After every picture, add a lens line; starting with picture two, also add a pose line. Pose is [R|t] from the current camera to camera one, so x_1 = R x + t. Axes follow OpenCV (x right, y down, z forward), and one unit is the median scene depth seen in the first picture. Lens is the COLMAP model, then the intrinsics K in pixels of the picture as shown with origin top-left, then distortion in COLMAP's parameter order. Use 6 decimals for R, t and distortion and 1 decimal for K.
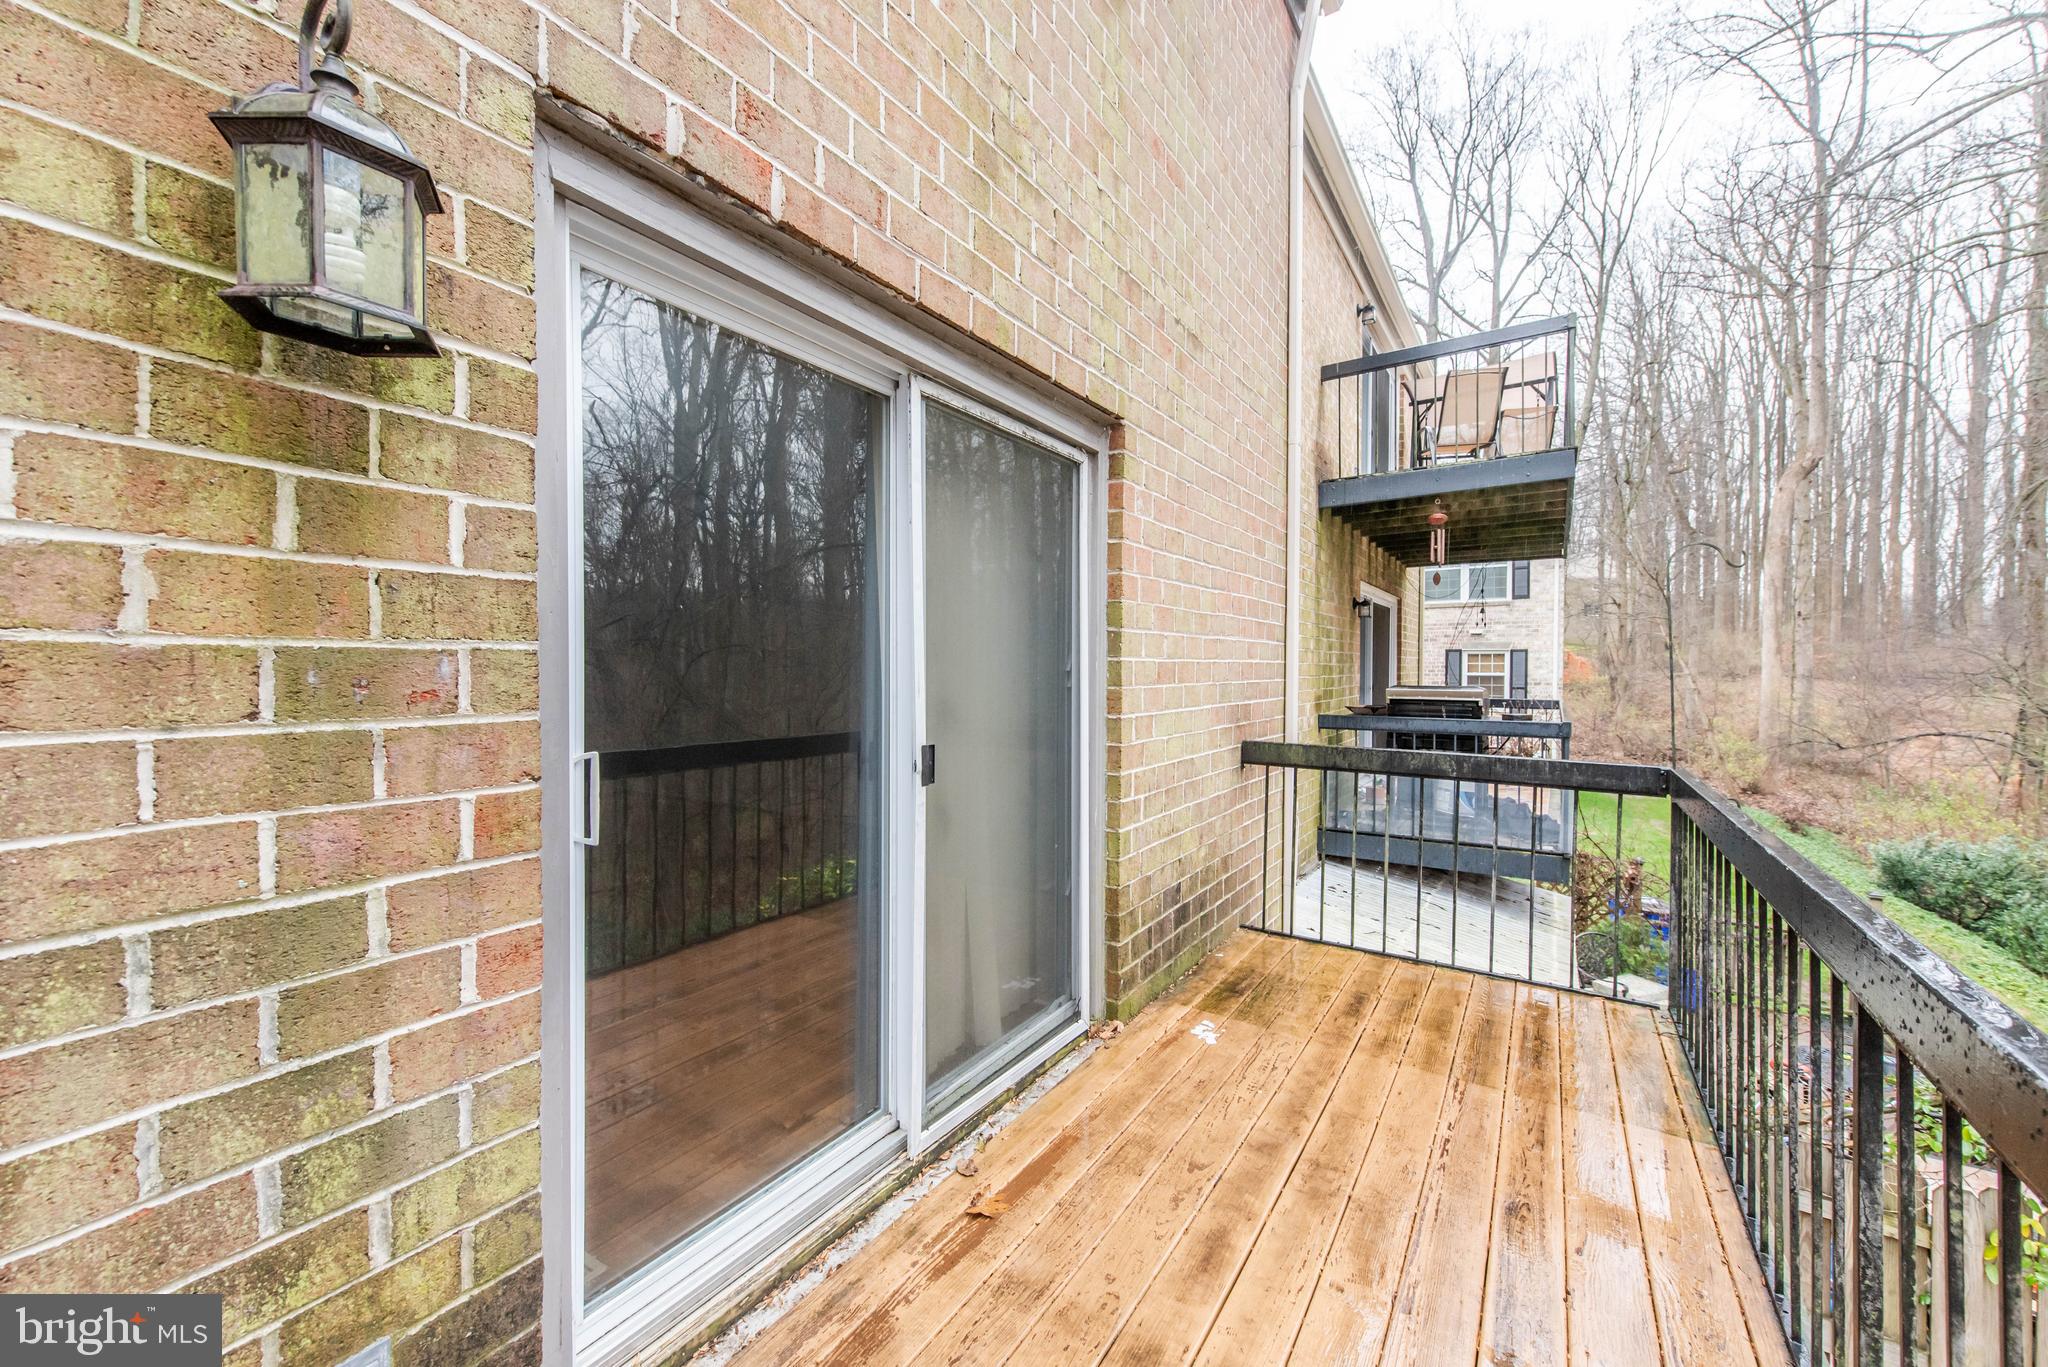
lens RADIAL K [[794.9, 0, 1024.0], [0, 794.9, 683.5], [0, 0, 1]] dist [0.001323, 0.000024]
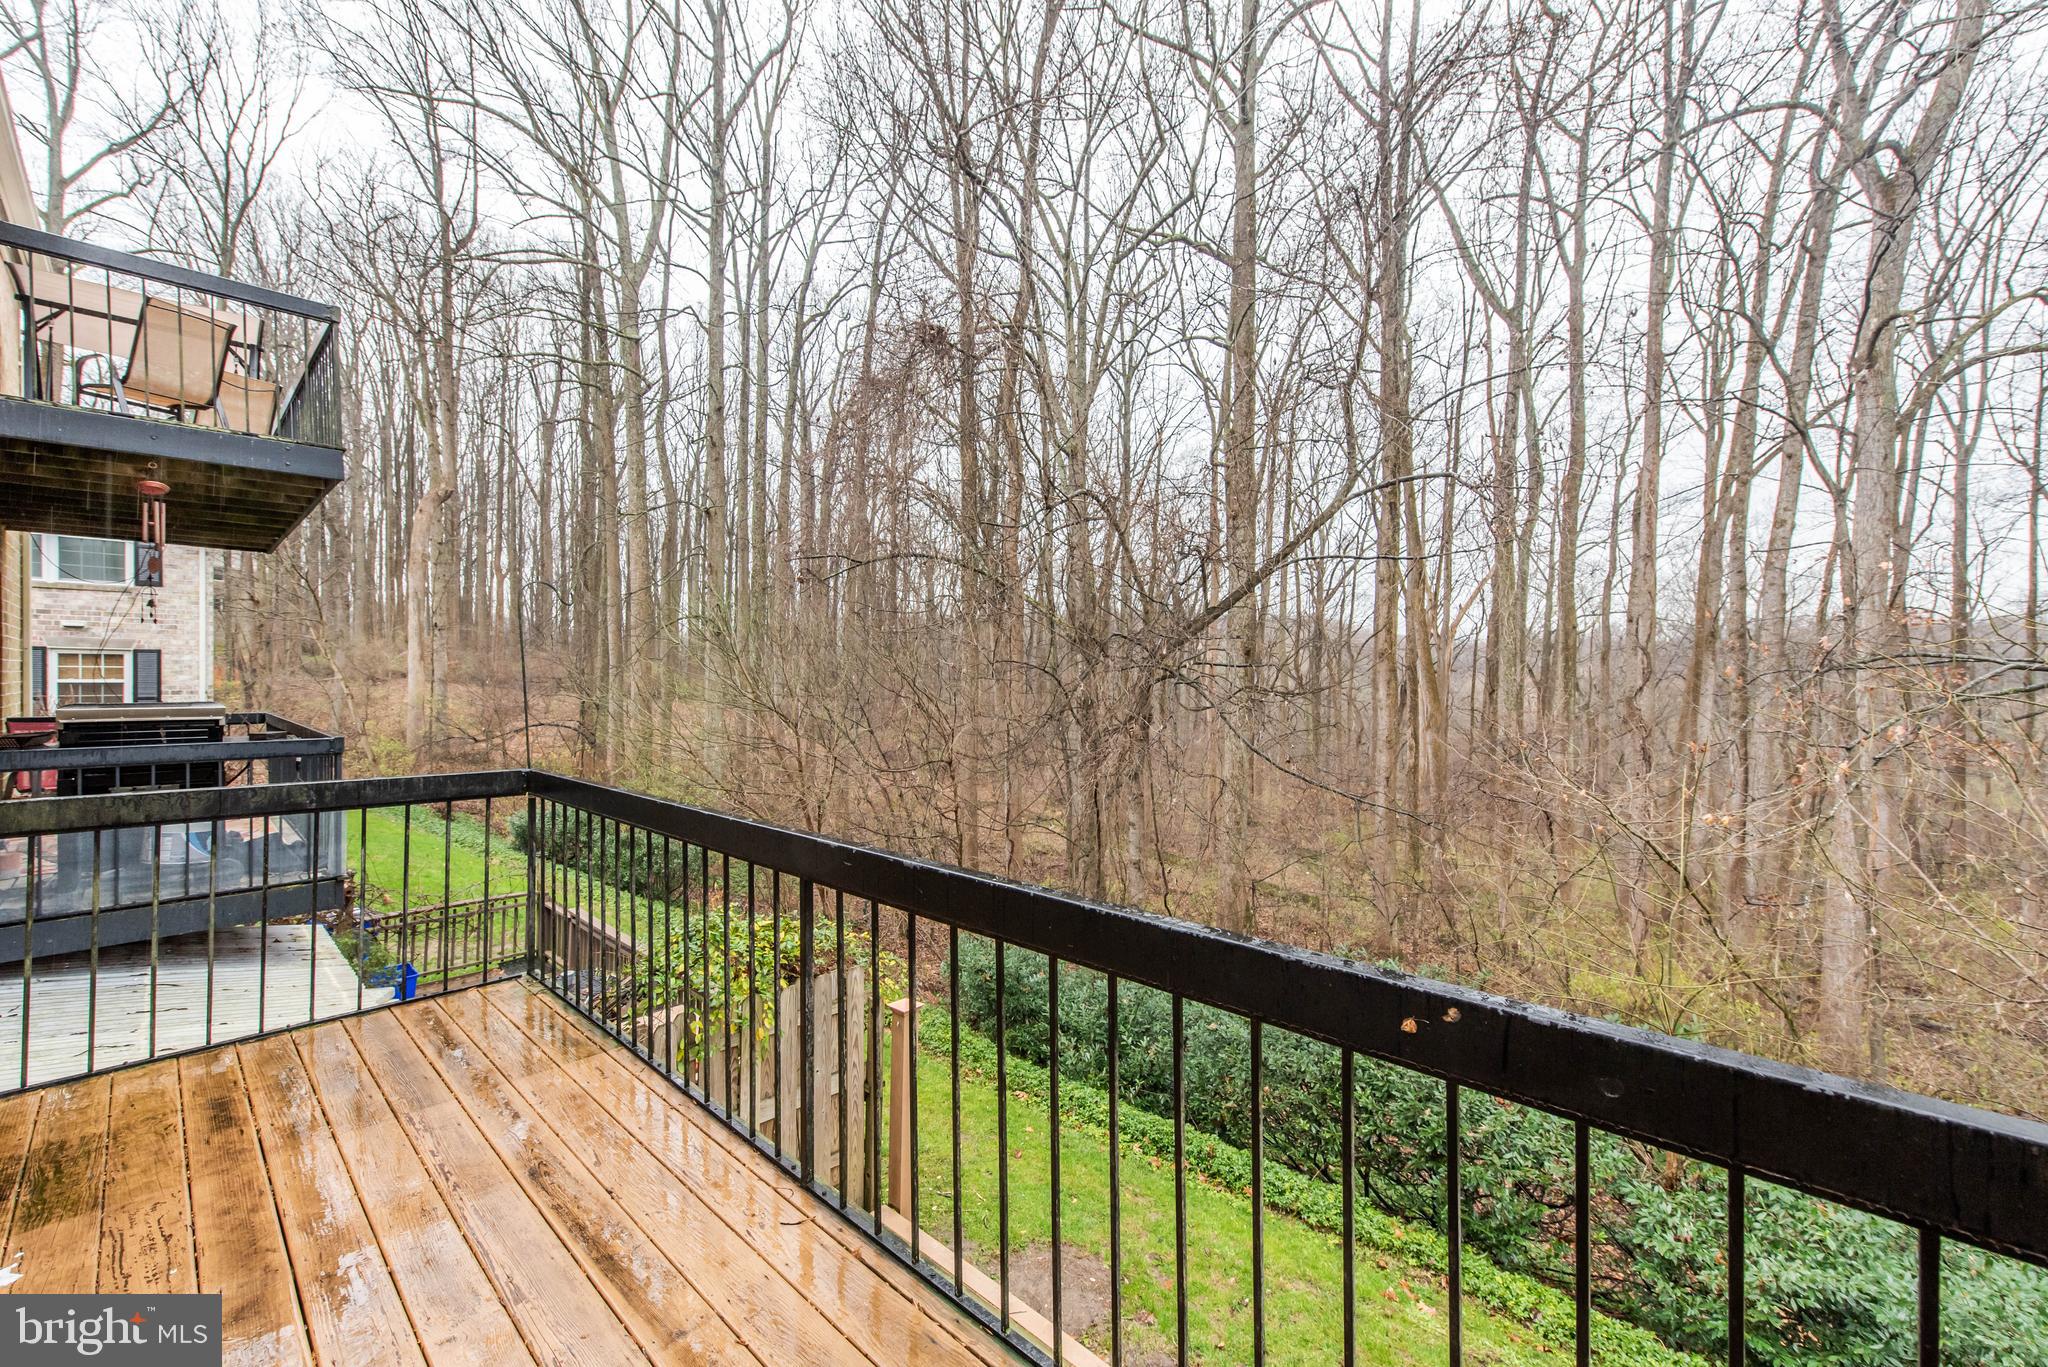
lens RADIAL K [[790.3, 0, 1026.4], [0, 790.3, 684.0], [0, 0, 1]] dist [0.021511, -0.008536]
pose [[0.152340, -0.006639, 0.988306, -0.116490], [0.011197, 0.999925, 0.004991, -0.009612], [-0.988265, 0.010305, 0.152403, 0.037458]]
